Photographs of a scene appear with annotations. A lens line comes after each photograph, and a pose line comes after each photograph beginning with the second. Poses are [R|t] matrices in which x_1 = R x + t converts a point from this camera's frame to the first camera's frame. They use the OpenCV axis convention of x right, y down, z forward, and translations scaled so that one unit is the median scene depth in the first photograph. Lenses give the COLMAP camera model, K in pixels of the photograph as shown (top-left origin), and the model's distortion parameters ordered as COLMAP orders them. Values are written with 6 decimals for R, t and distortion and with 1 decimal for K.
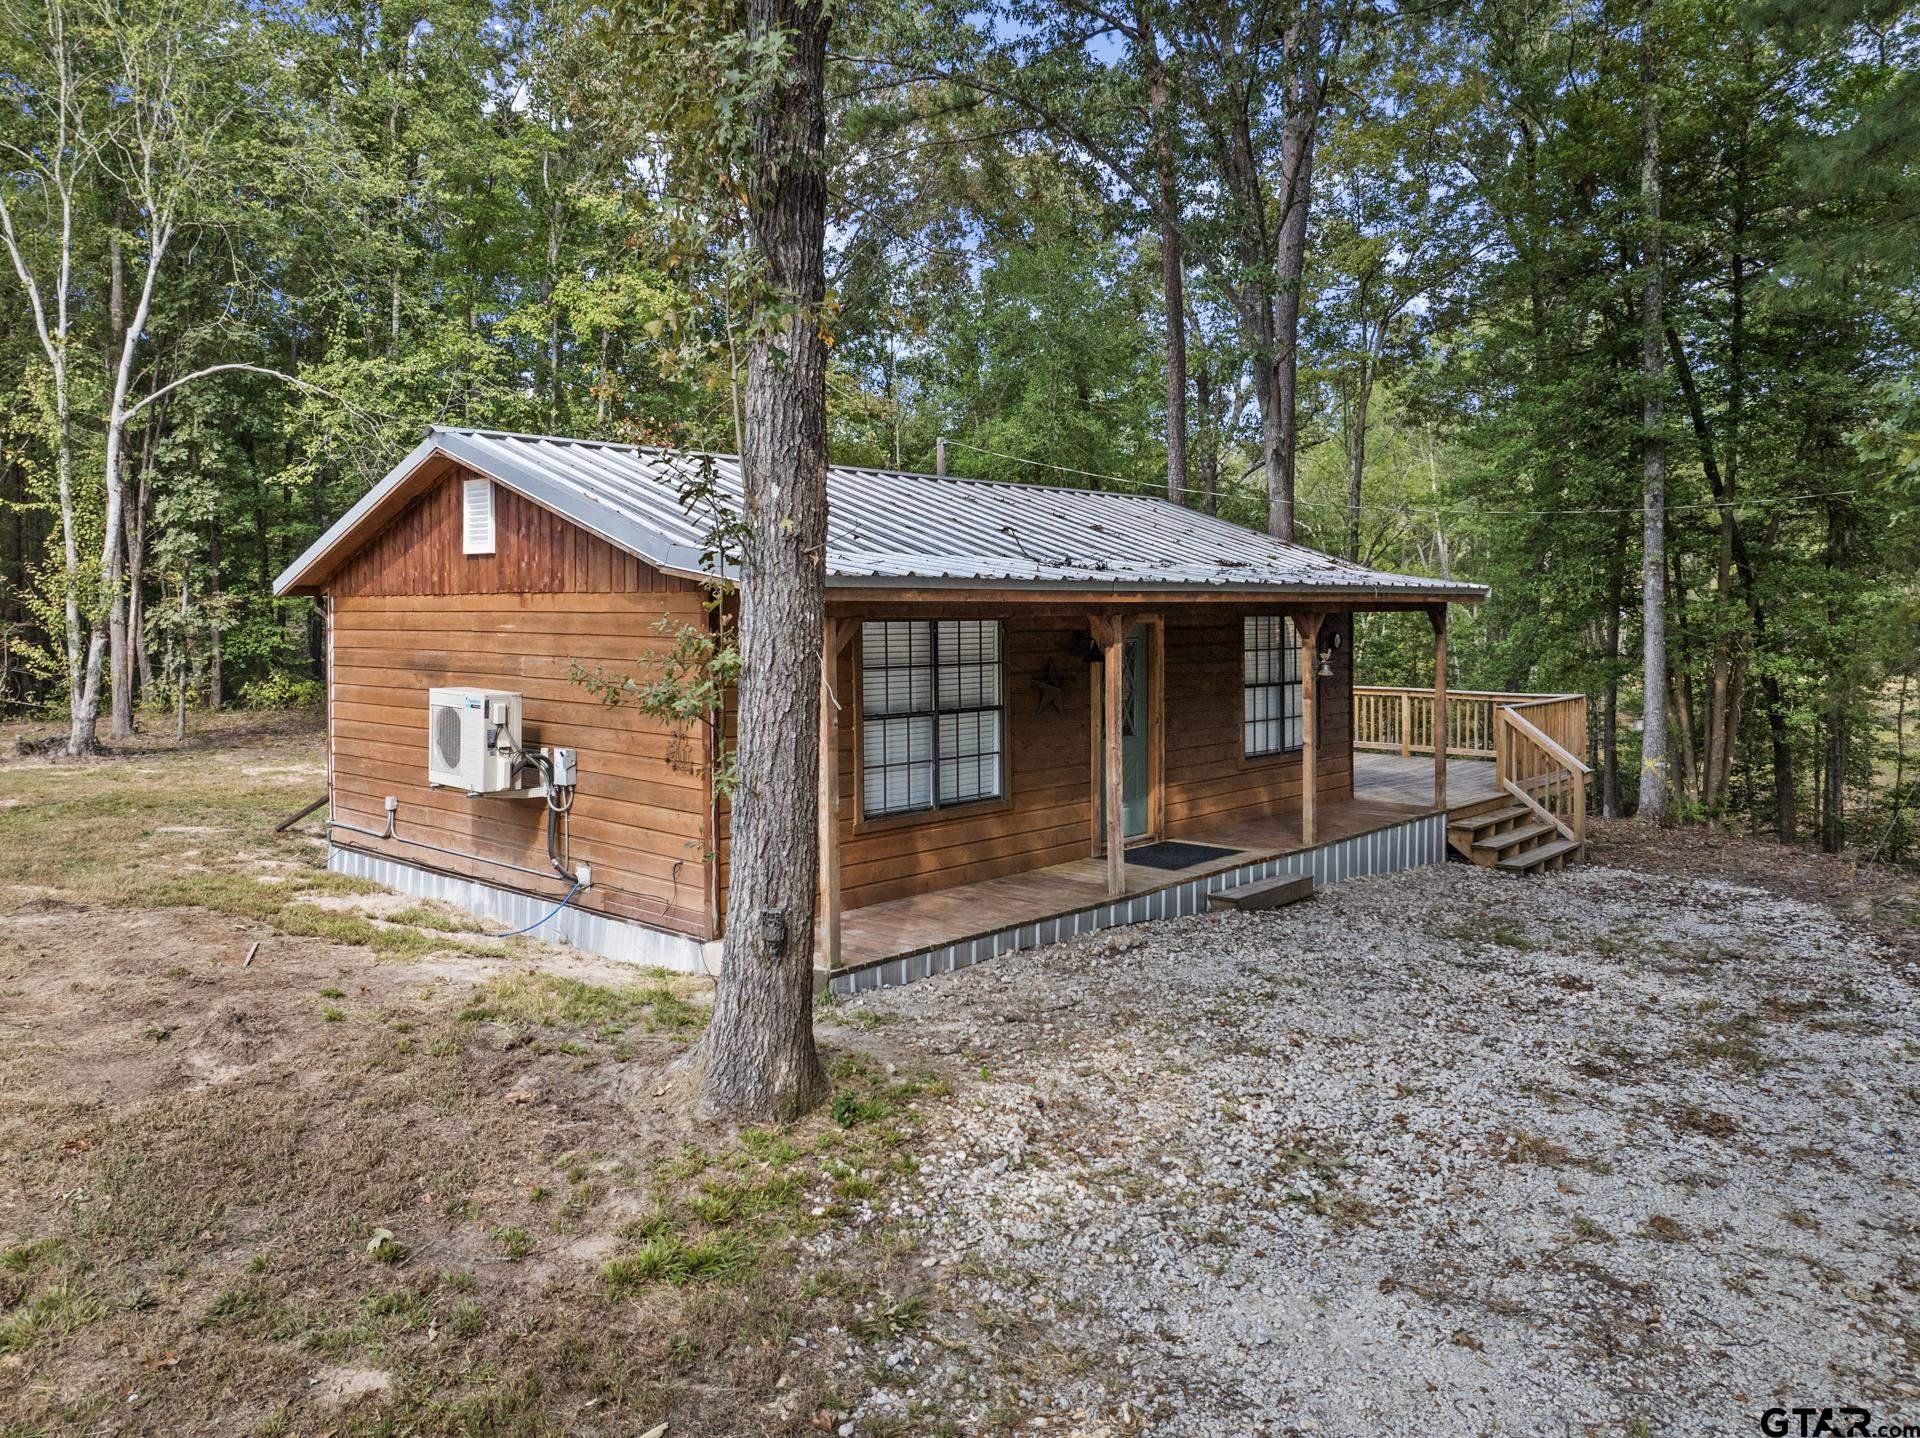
lens RADIAL K [[1337.8, 0, 975.8], [0, 1337.8, 713.9], [0, 0, 1]] dist [-0.034843, -0.003303]
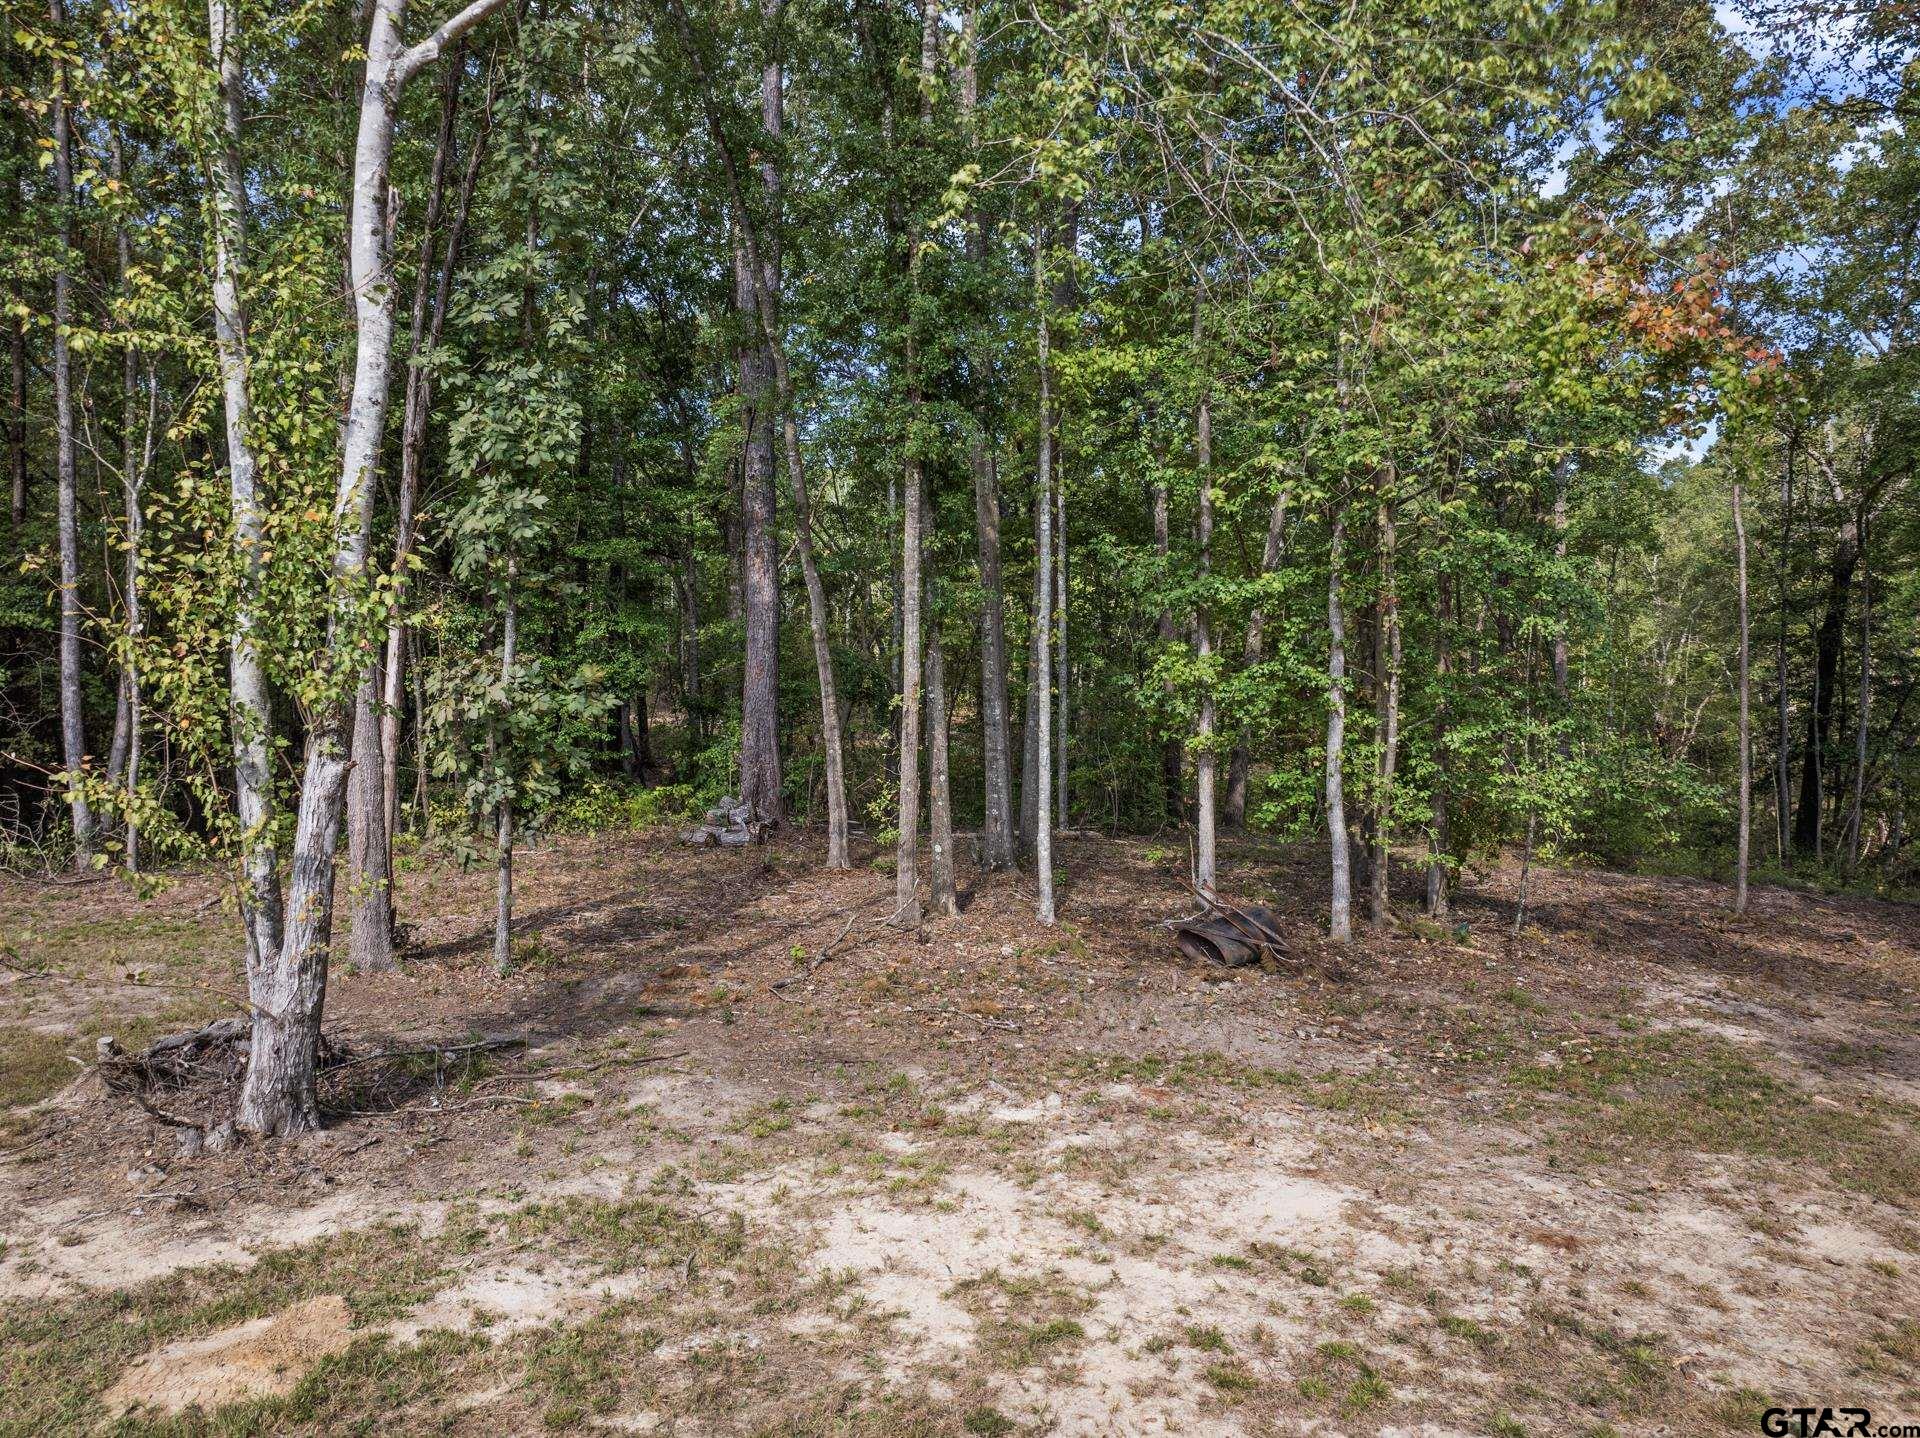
lens RADIAL K [[1334.8, 0, 962.3], [0, 1334.8, 758.0], [0, 0, 1]] dist [-0.040394, -0.000916]
pose [[0.991246, -0.010717, -0.131595, -0.473588], [0.008730, 0.999839, -0.015667, -0.051379], [0.131742, 0.014381, 0.991180, 0.705530]]
